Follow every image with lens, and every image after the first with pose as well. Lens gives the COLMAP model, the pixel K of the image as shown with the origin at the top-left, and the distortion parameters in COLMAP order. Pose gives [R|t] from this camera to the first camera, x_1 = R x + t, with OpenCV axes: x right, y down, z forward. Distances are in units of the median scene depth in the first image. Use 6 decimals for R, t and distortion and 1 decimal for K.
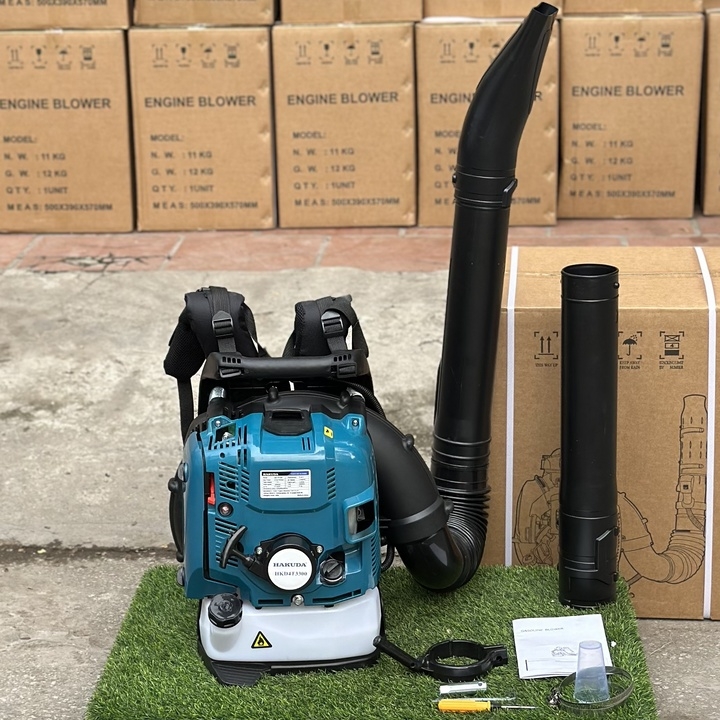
lens RADIAL K [[1770.2, 0, 391.9], [0, 1770.2, 341.9], [0, 0, 1]] dist [0.070719, 0.000000]
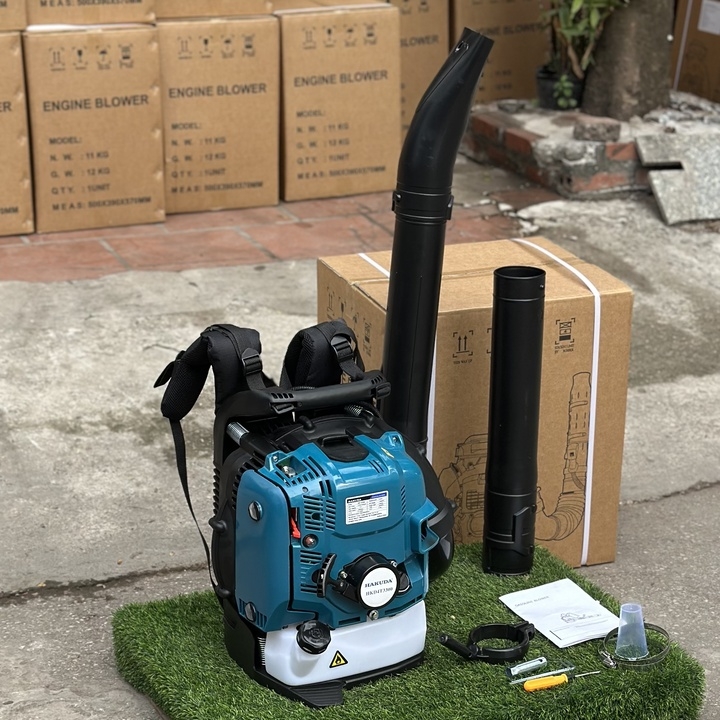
lens RADIAL K [[1628.6, 0, 354.6], [0, 1628.6, 384.8], [0, 0, 1]] dist [0.103590, 0.000000]
pose [[0.902175, -0.122447, 0.413627, -0.244585], [0.100047, 0.992115, 0.075481, -0.034726], [-0.419608, -0.026715, 0.907312, 0.072911]]
